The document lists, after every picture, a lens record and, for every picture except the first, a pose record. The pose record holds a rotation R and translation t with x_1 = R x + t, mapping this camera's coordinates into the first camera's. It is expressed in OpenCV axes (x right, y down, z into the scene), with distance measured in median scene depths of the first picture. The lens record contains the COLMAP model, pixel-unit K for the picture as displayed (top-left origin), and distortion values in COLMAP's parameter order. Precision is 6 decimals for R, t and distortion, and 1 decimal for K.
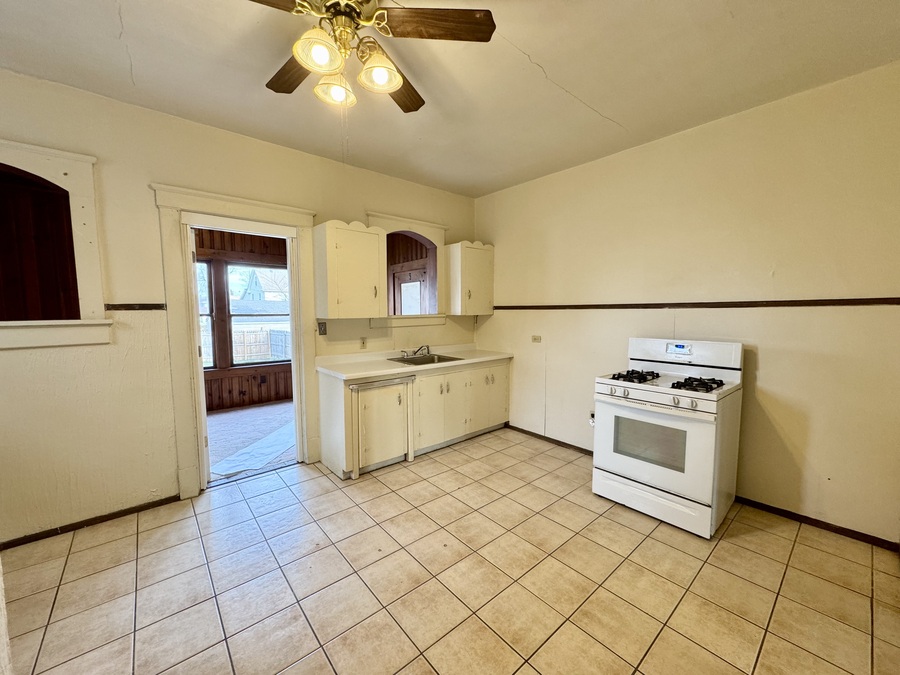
lens RADIAL K [[360.6, 0, 452.9], [0, 360.6, 337.9], [0, 0, 1]] dist [0.000130, -0.000452]
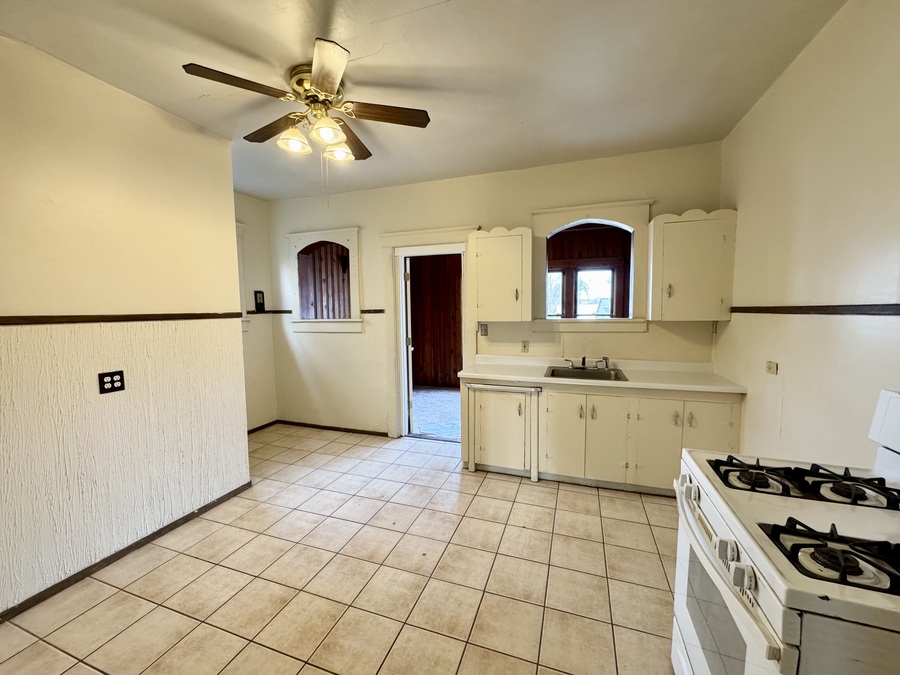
lens RADIAL K [[360.6, 0, 448.5], [0, 360.6, 336.5], [0, 0, 1]] dist [0.000130, -0.000452]
pose [[0.492951, 0.059187, -0.868042, 0.563921], [-0.064552, 0.997422, 0.031351, -0.034897], [0.867659, 0.040580, 0.495500, 0.371835]]
